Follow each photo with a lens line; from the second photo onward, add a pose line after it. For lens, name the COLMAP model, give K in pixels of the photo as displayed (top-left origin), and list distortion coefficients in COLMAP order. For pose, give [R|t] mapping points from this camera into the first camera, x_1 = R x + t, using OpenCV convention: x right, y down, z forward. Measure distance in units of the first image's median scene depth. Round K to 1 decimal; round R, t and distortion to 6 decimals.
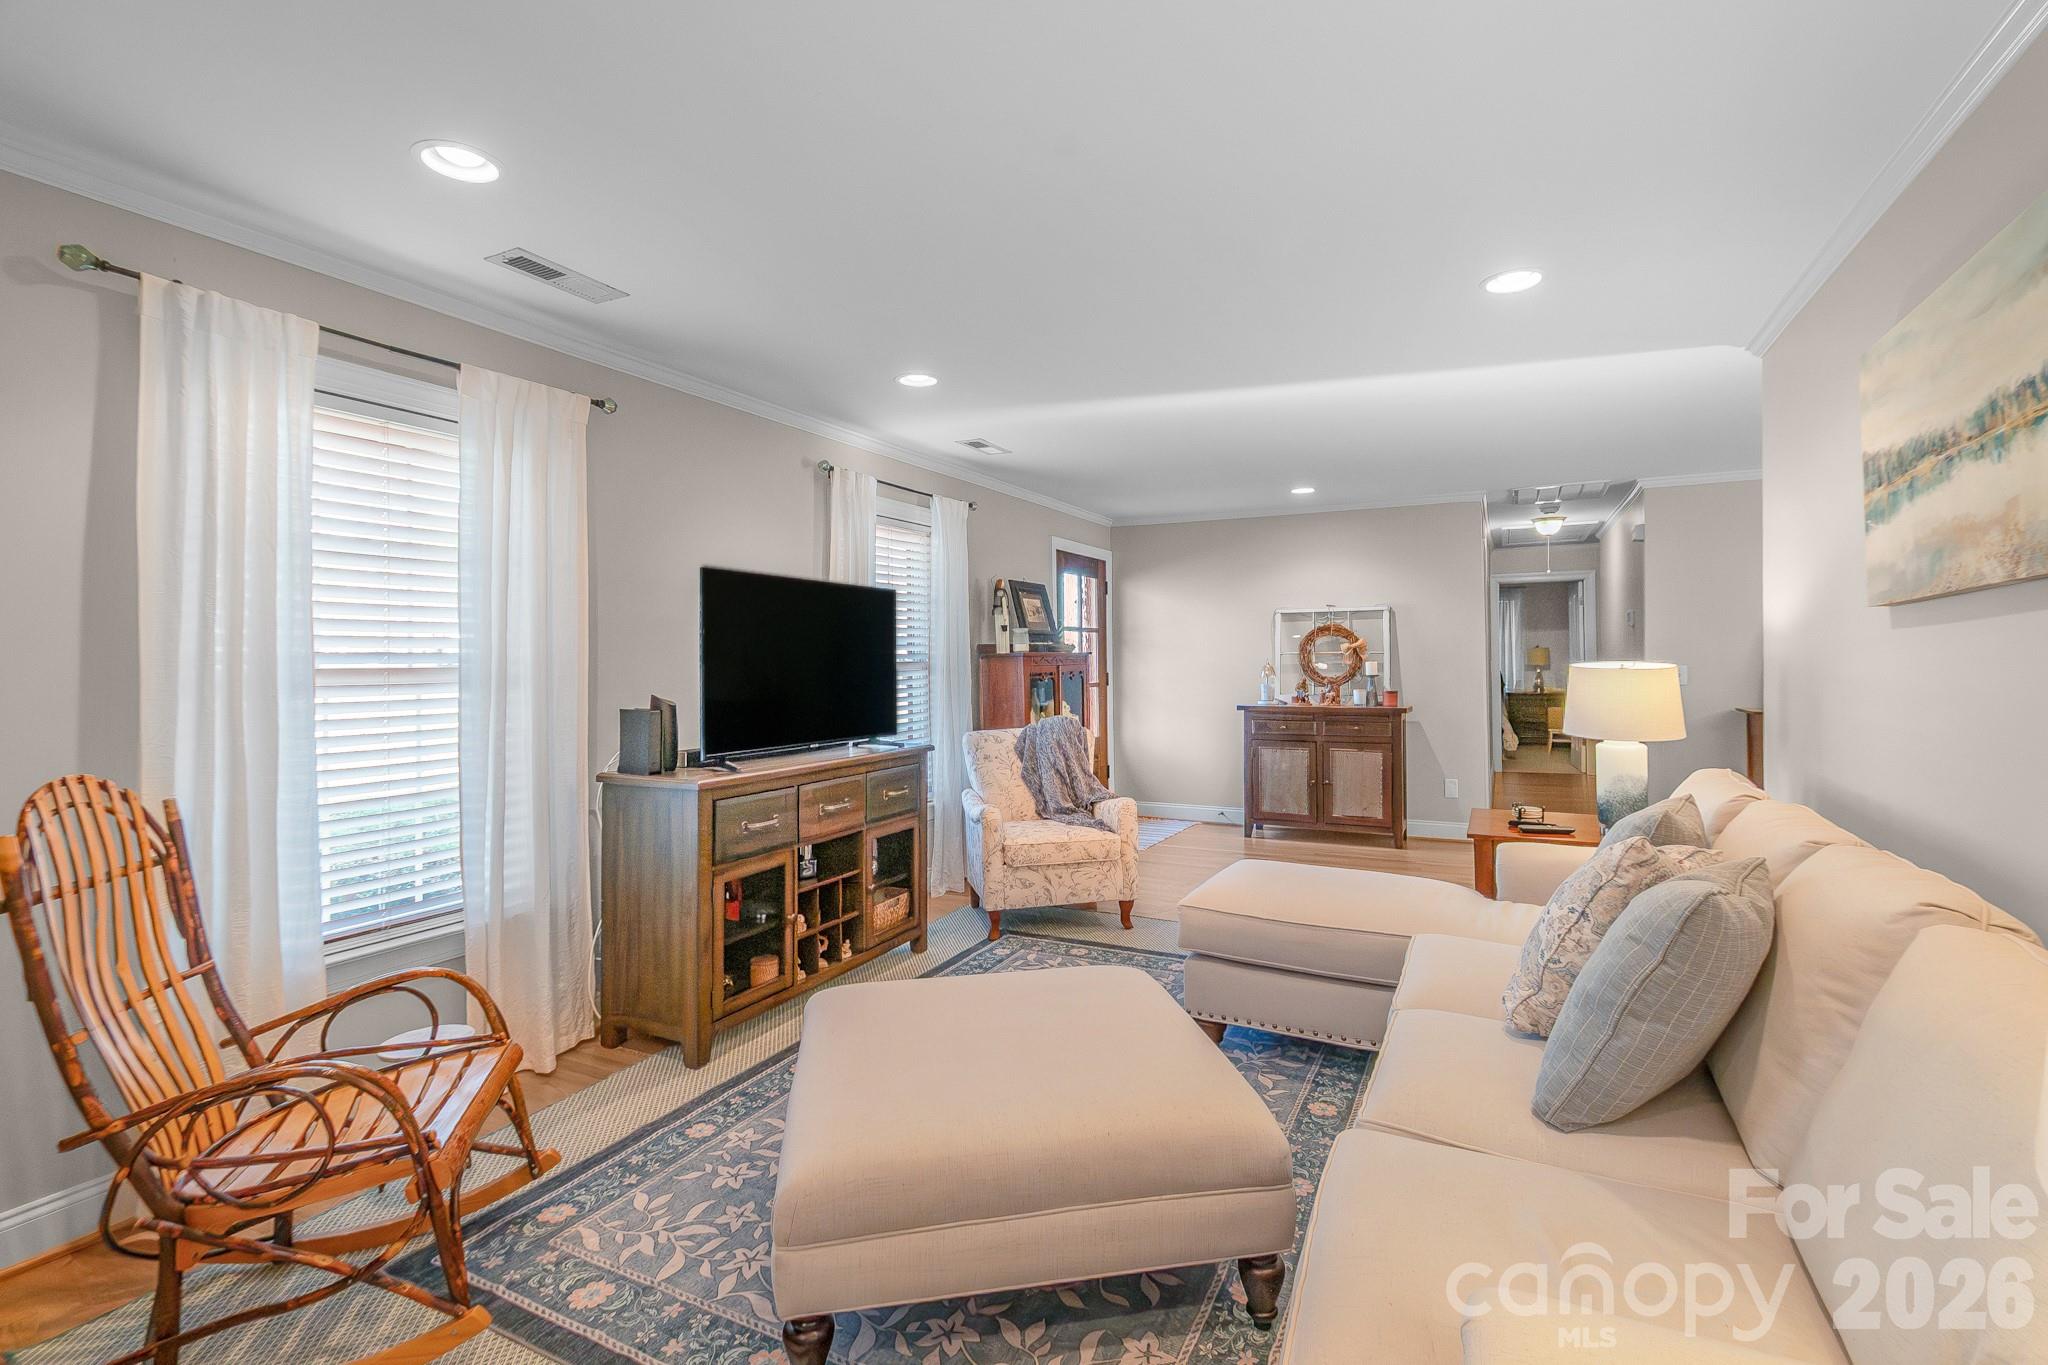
lens RADIAL K [[936.7, 0, 1048.6], [0, 936.7, 652.2], [0, 0, 1]] dist [0.007322, -0.004052]
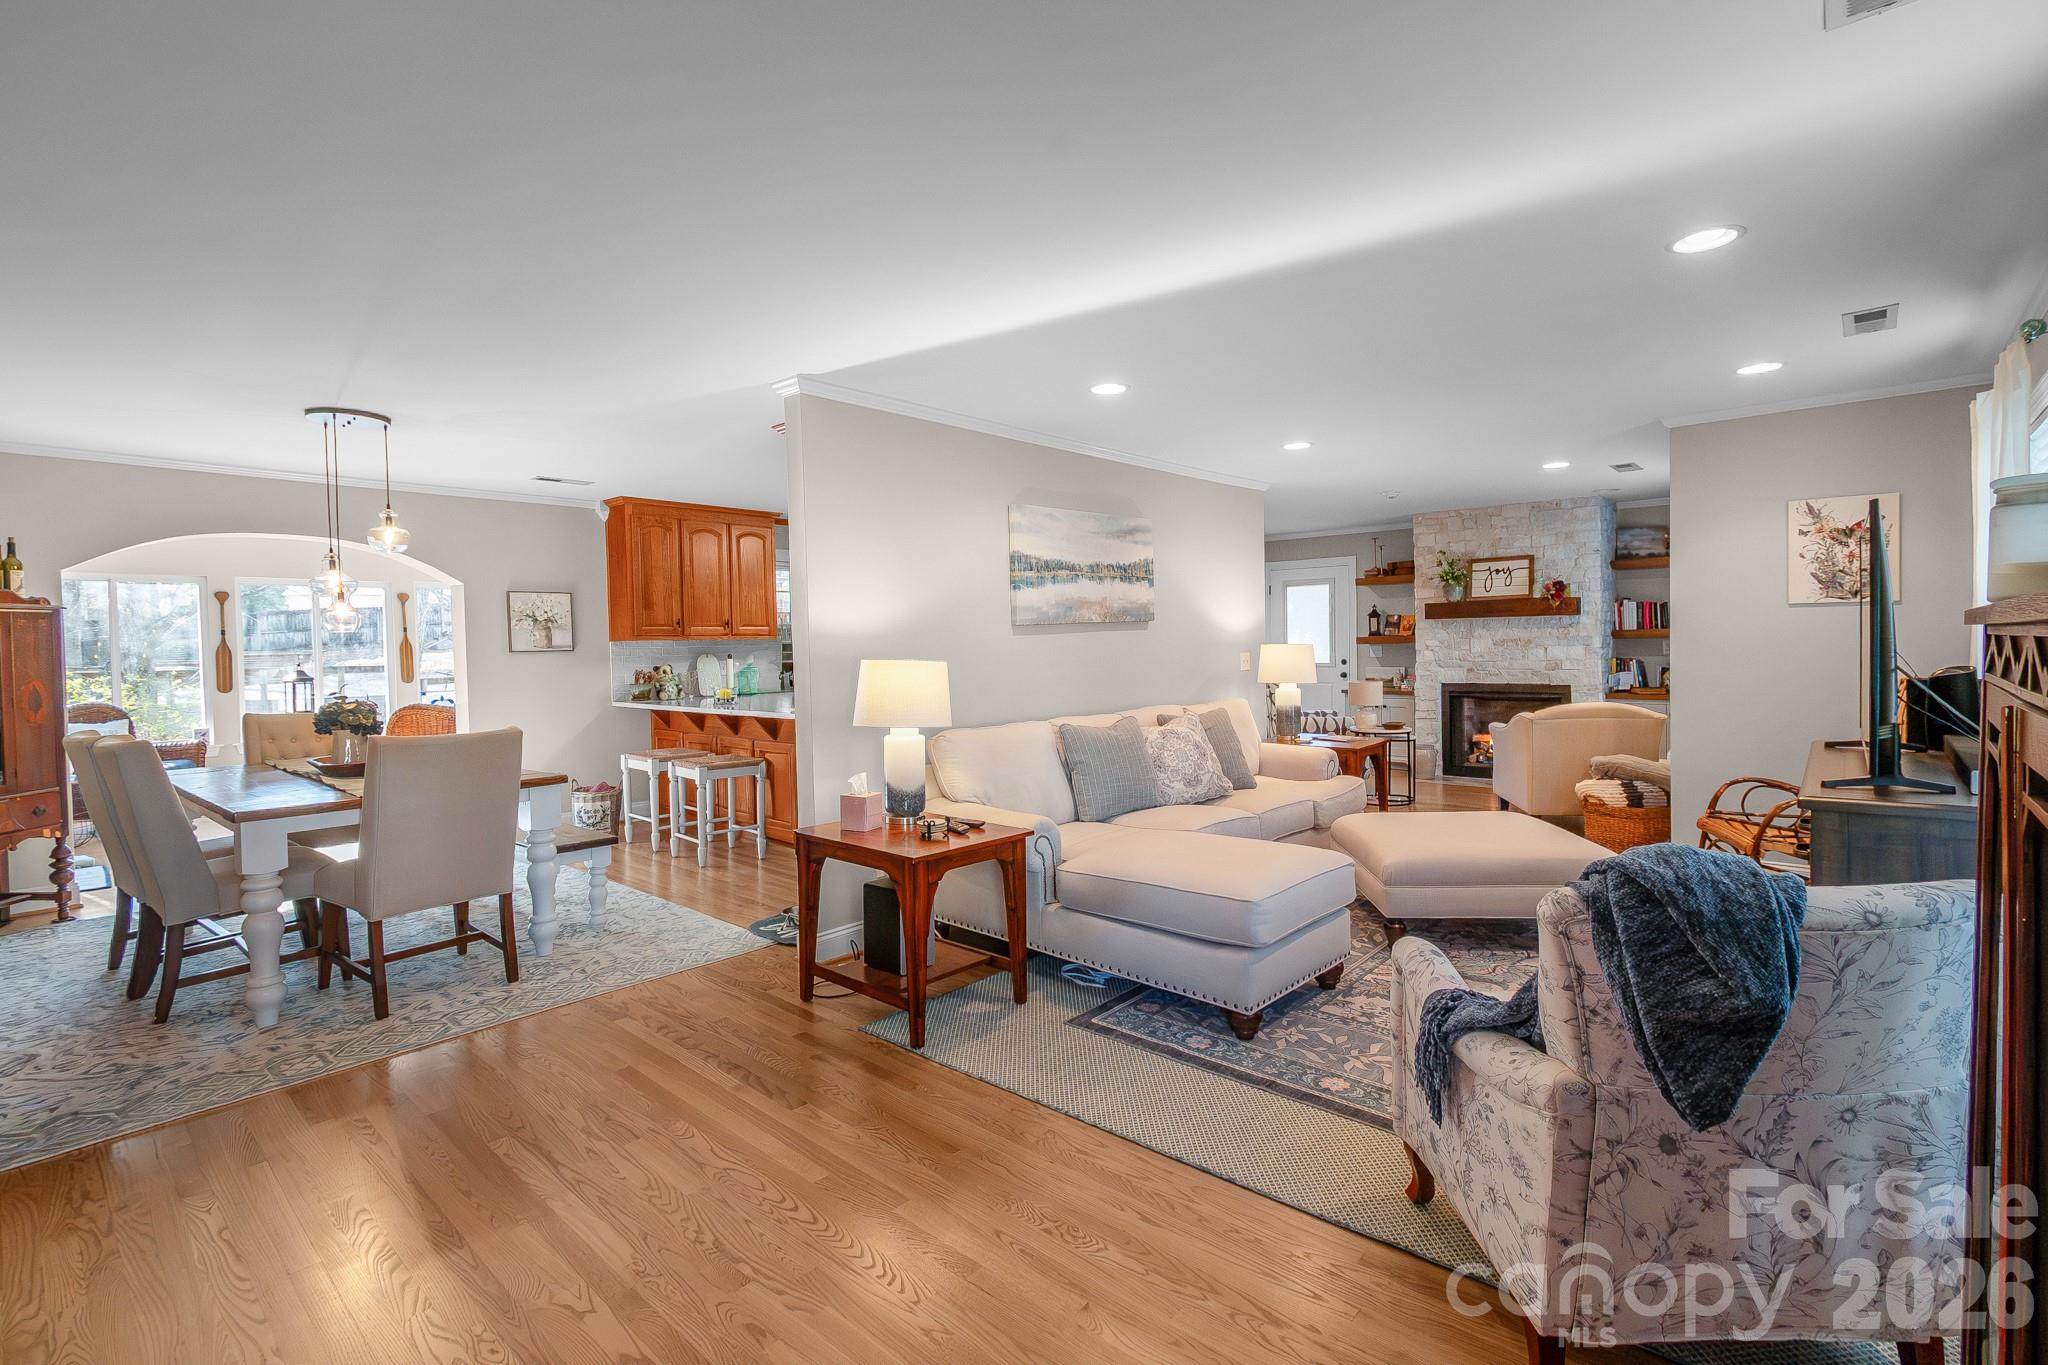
lens RADIAL K [[936.7, 0, 1032.3], [0, 936.7, 662.3], [0, 0, 1]] dist [0.007322, -0.004052]
pose [[-0.962755, 0.024049, 0.269305, 0.101014], [0.028684, 0.999500, 0.013292, 0.003136], [-0.268850, 0.020521, -0.962963, 1.084504]]
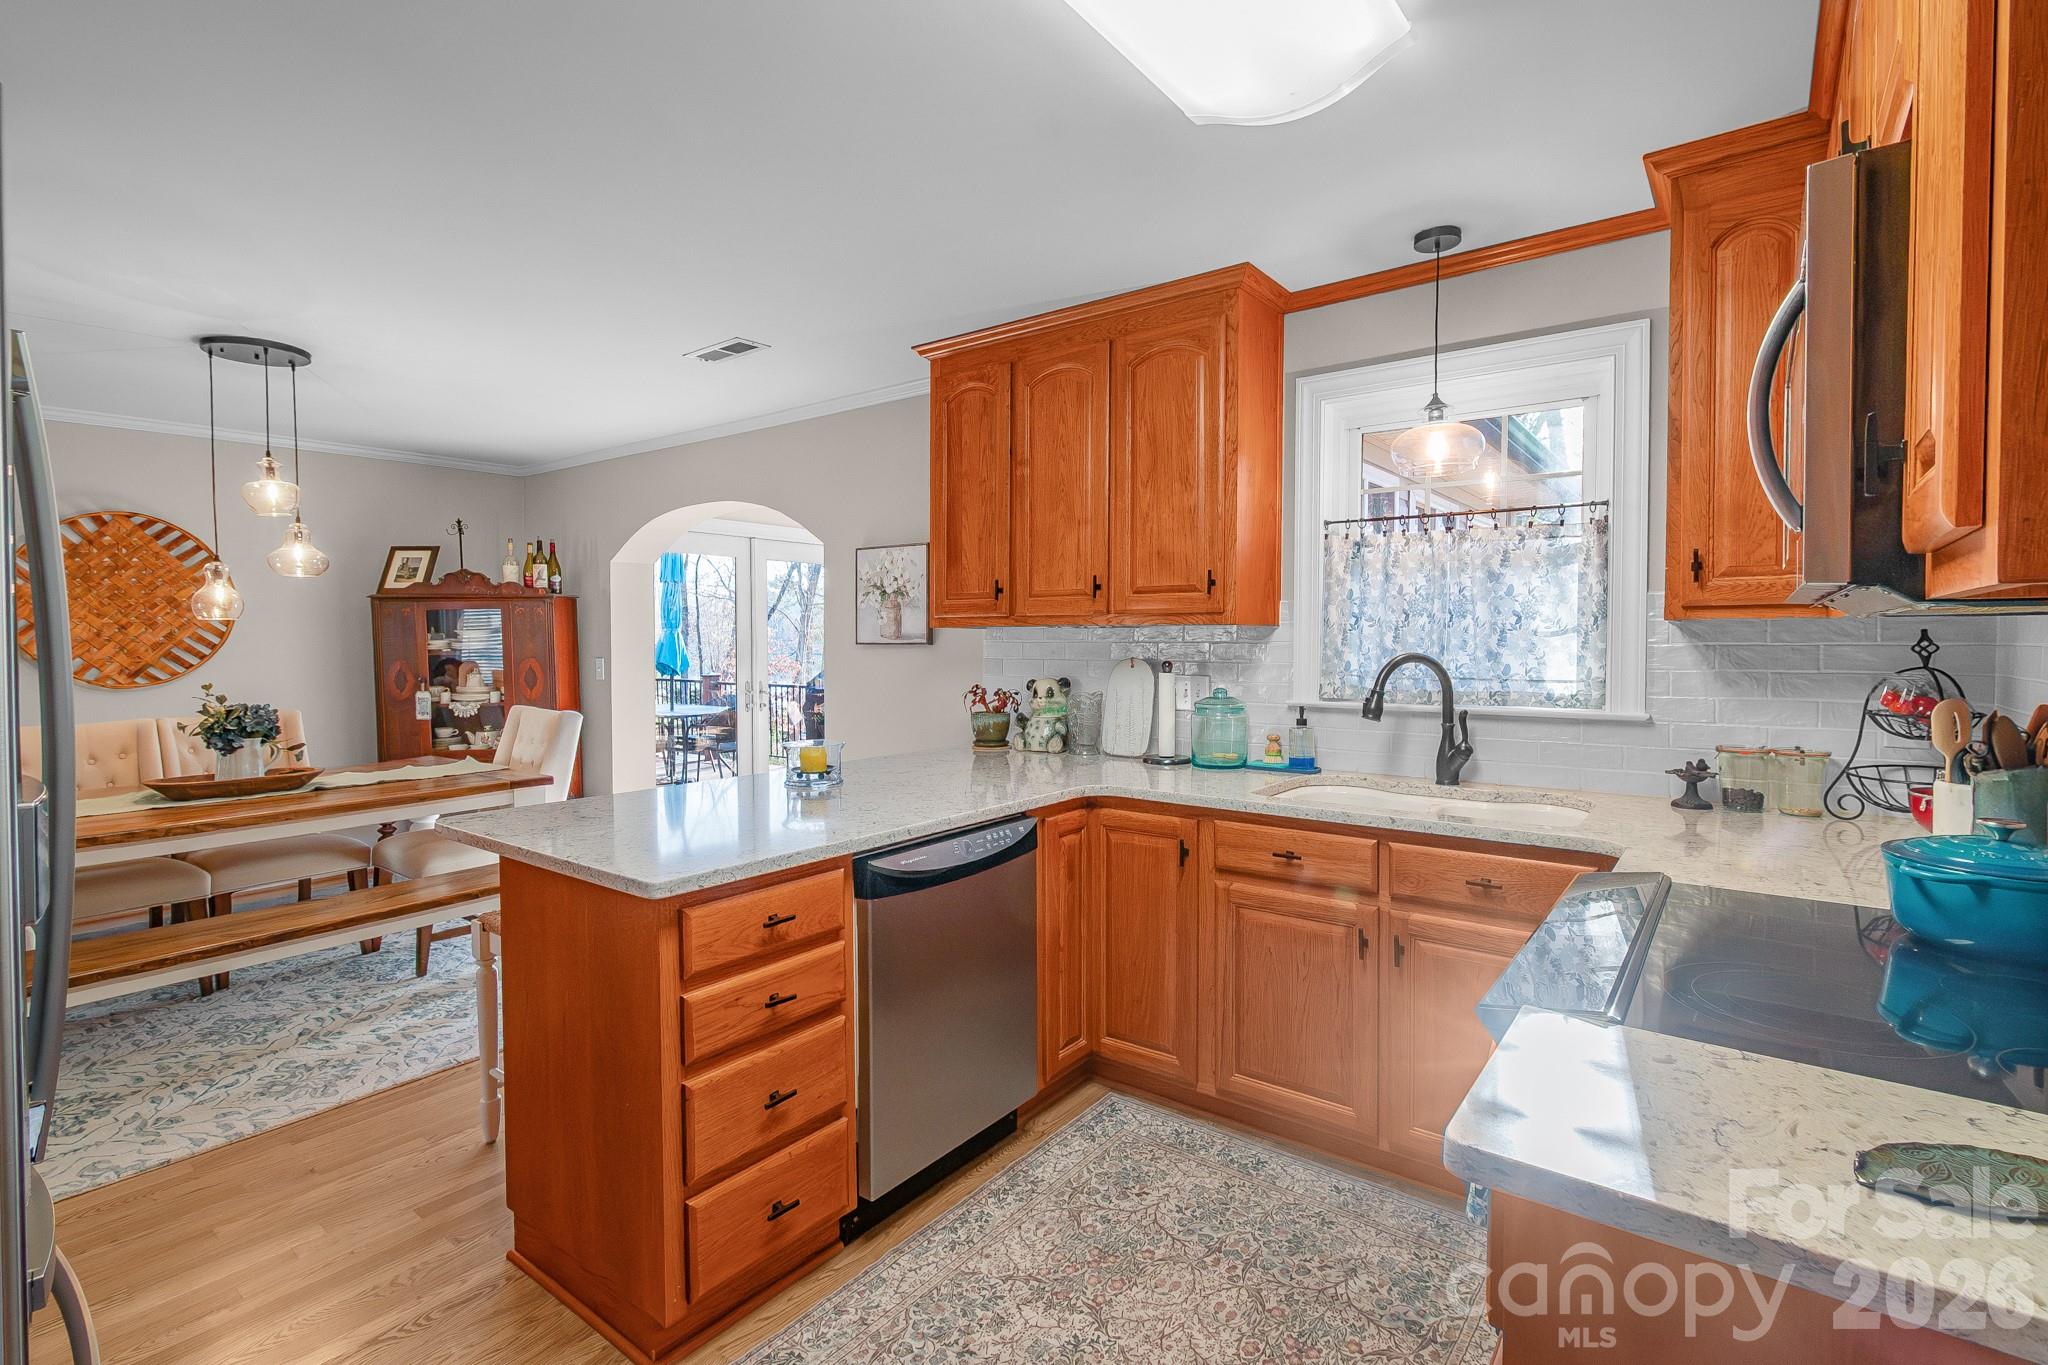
lens RADIAL K [[936.7, 0, 1080.3], [0, 936.7, 665.7], [0, 0, 1]] dist [0.007322, -0.004052]
pose [[0.161383, -0.025224, 0.986569, 0.303245], [-0.002427, 0.999660, 0.025956, -0.013175], [-0.986889, -0.006583, 0.161267, -0.021616]]
